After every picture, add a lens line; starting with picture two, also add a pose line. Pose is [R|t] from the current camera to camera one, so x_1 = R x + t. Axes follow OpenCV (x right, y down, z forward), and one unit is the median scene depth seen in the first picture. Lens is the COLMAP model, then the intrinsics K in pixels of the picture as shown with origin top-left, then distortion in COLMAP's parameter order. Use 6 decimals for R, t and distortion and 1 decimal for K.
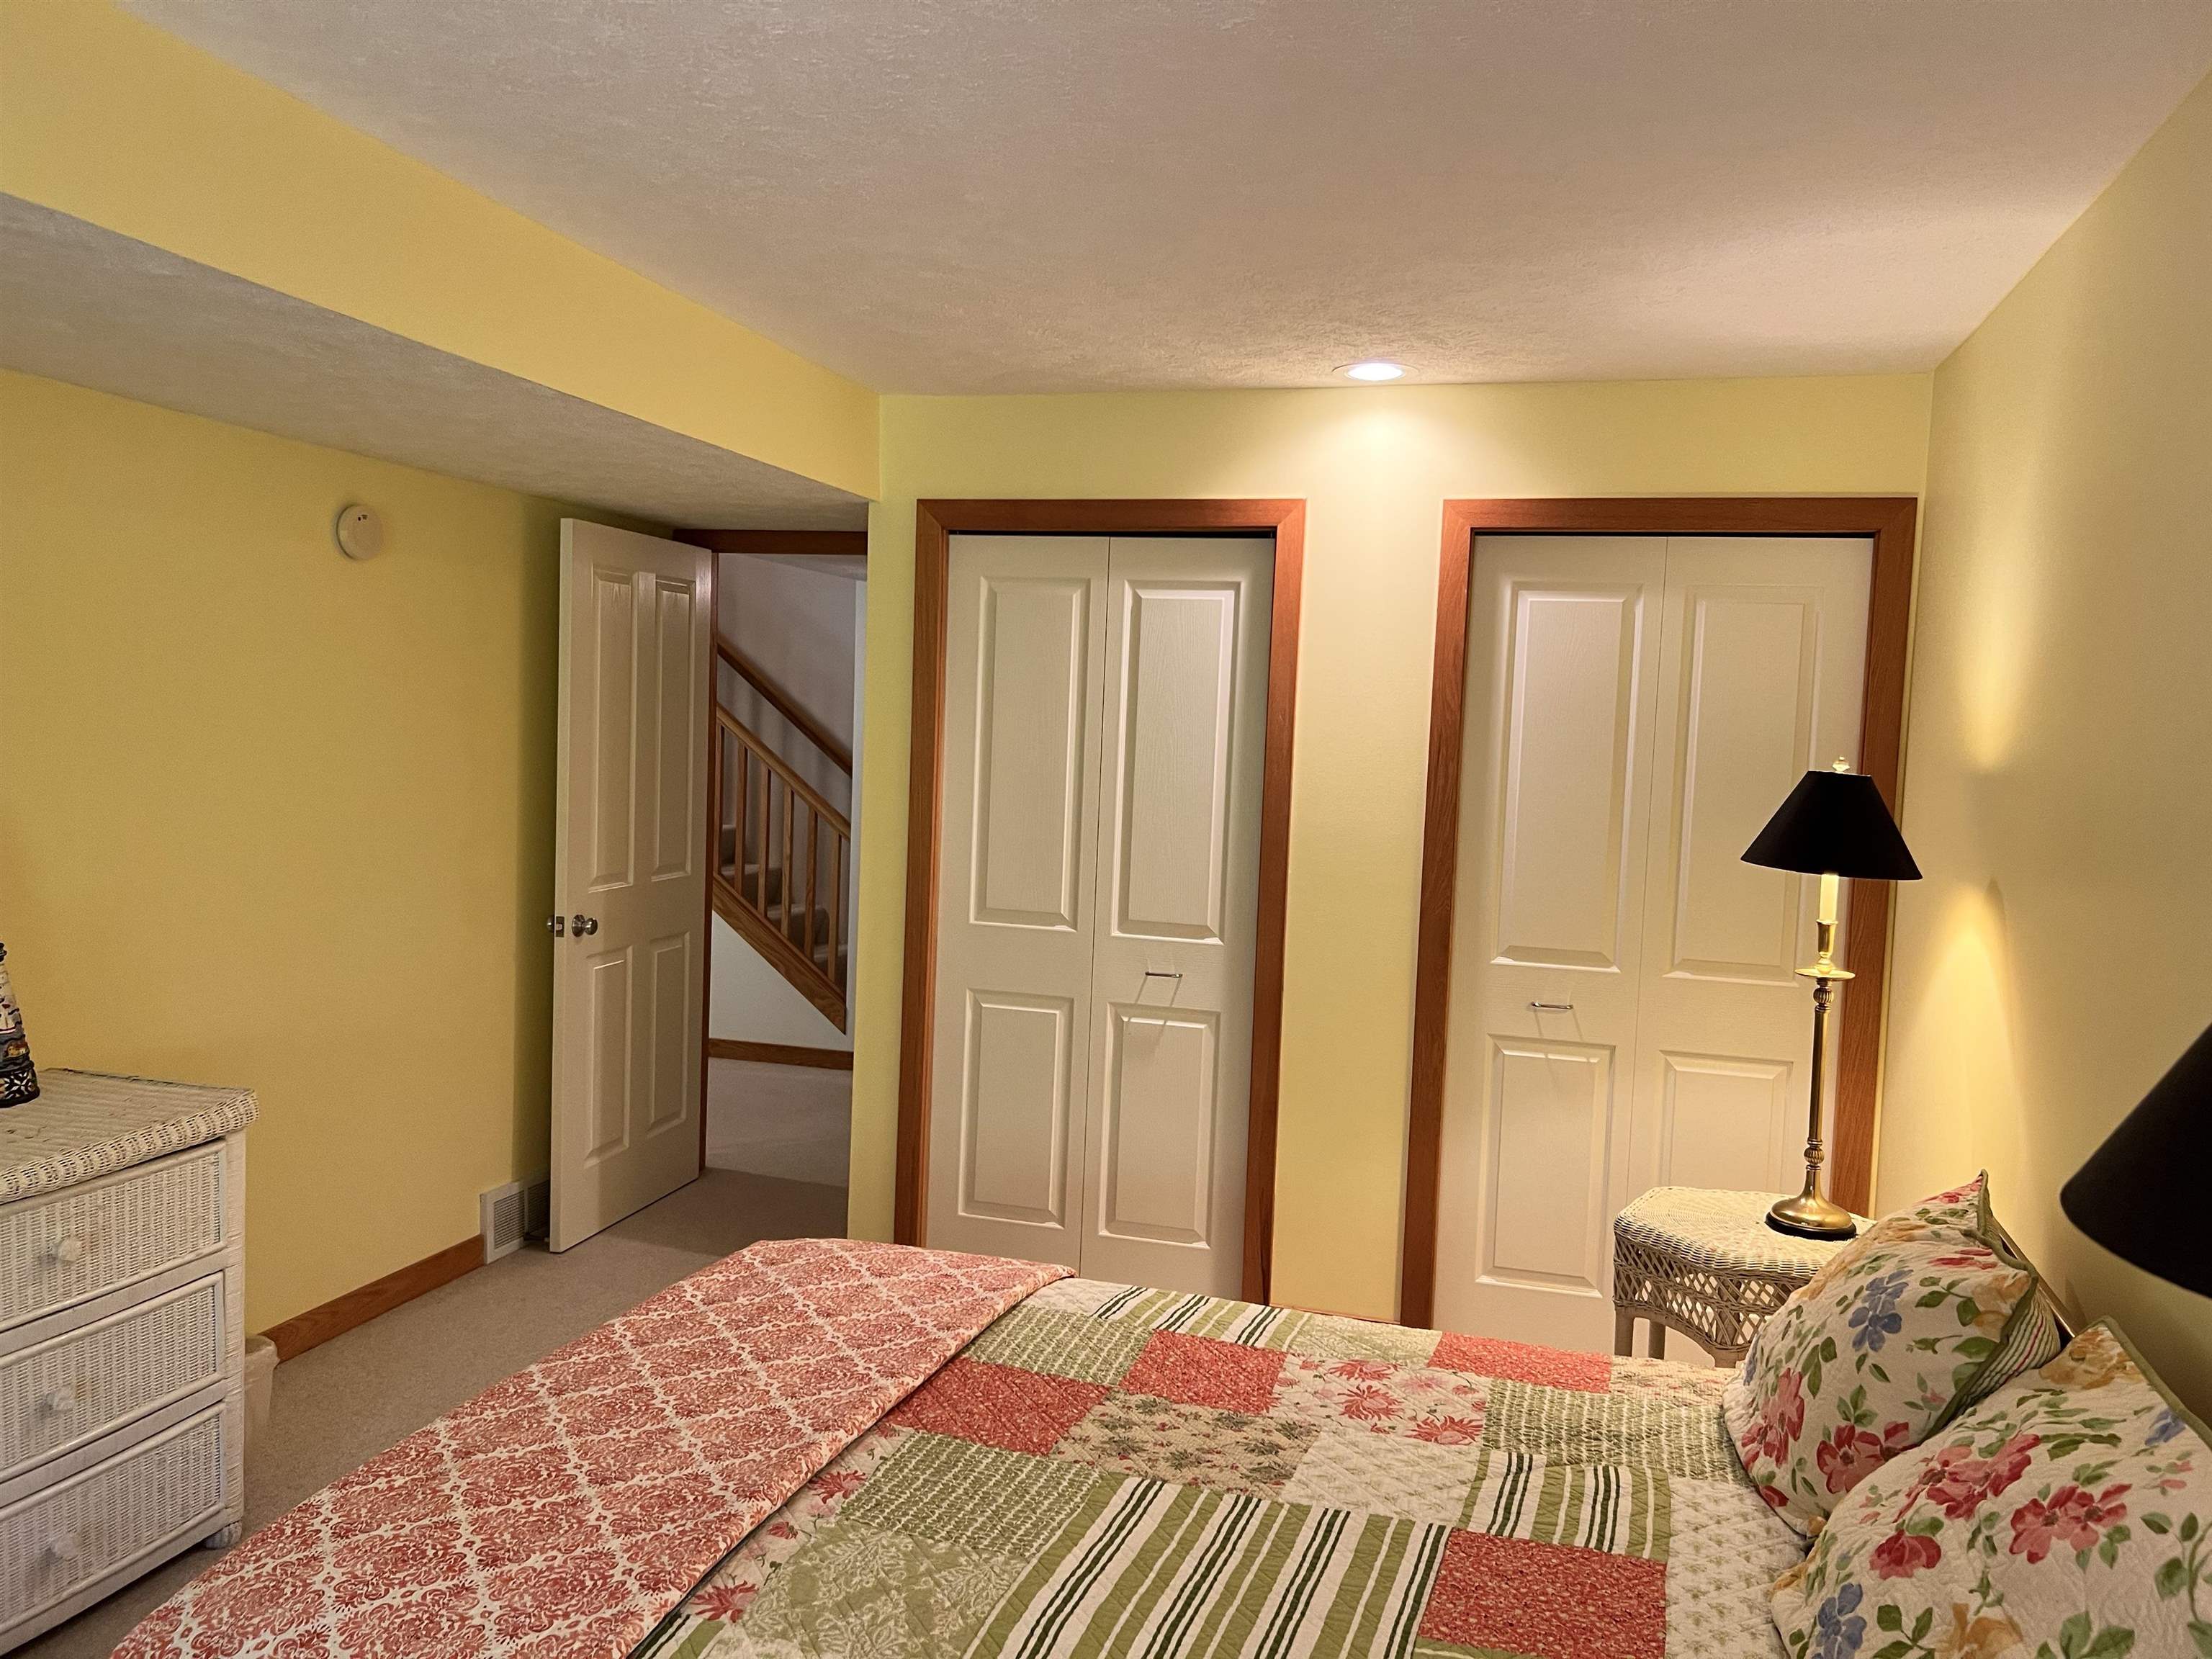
lens RADIAL K [[1671.5, 0, 1097.0], [0, 1671.5, 818.3], [0, 0, 1]] dist [0.059887, -0.061008]
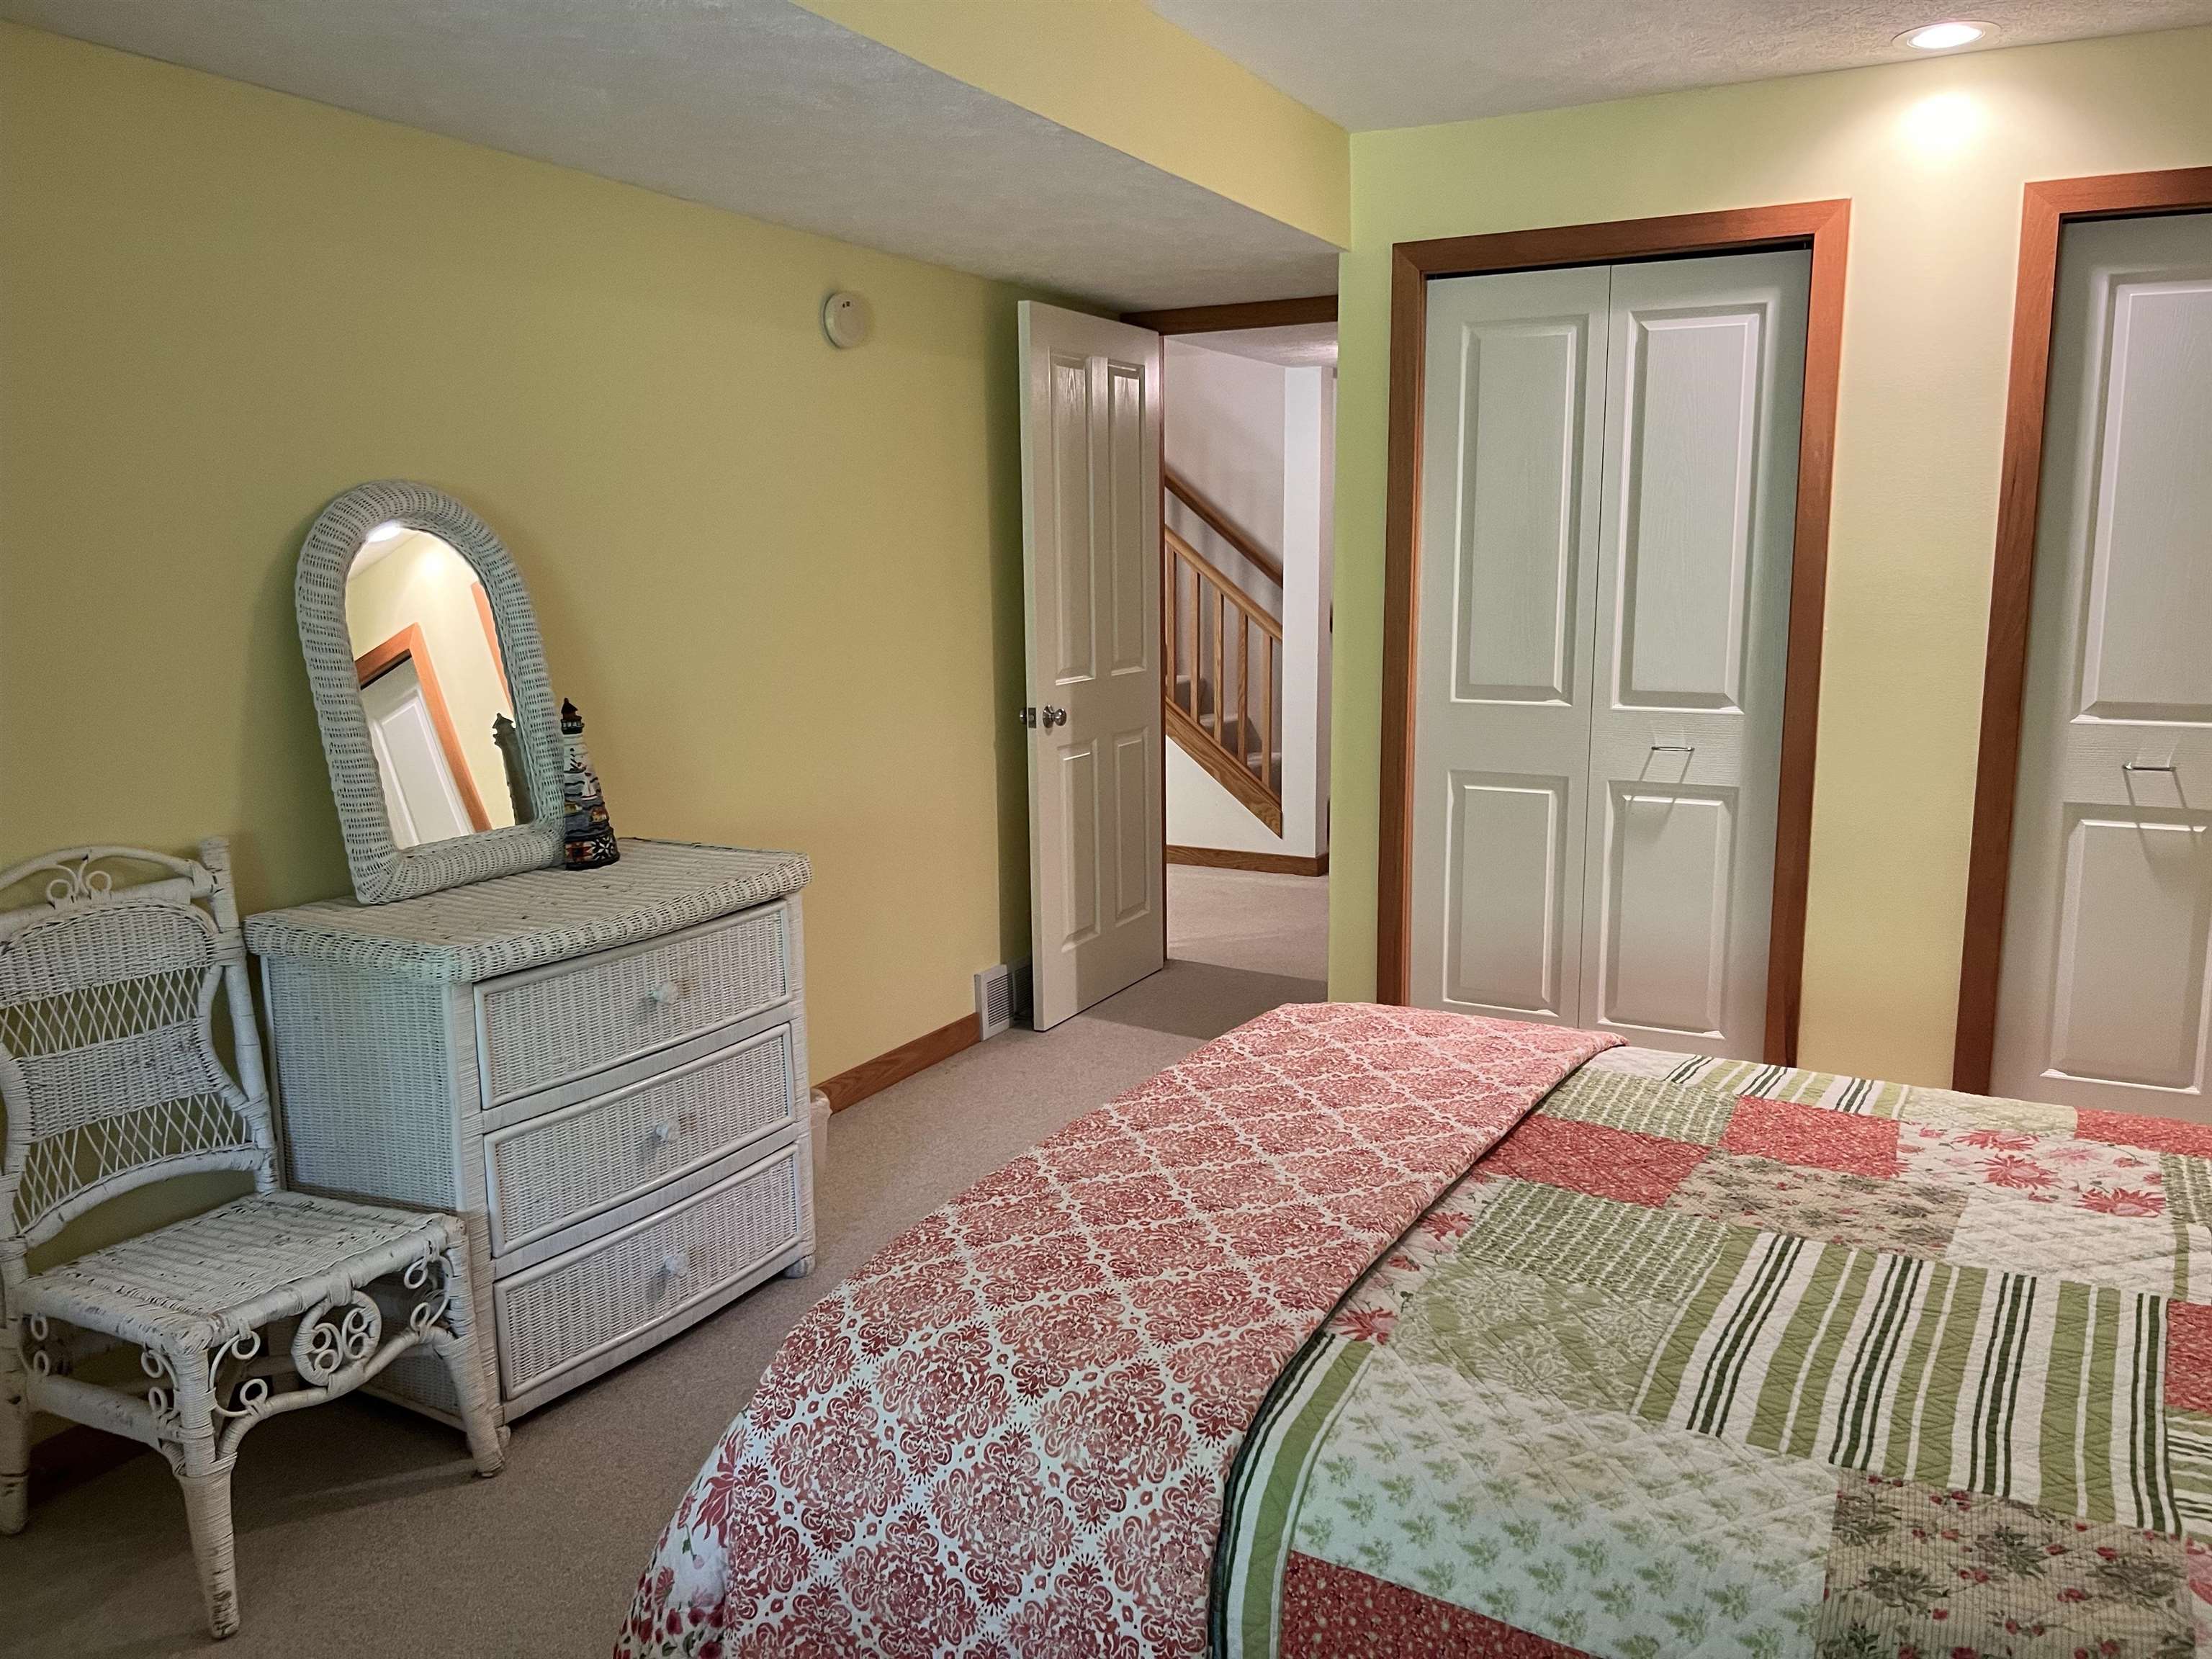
lens RADIAL K [[1652.1, 0, 1106.0], [0, 1652.1, 829.5], [0, 0, 1]] dist [0.070862, -0.091902]
pose [[0.978279, -0.012872, -0.206892, -0.120119], [0.033669, 0.994684, 0.097319, 0.060312], [0.204539, -0.102171, 0.973512, 0.050128]]
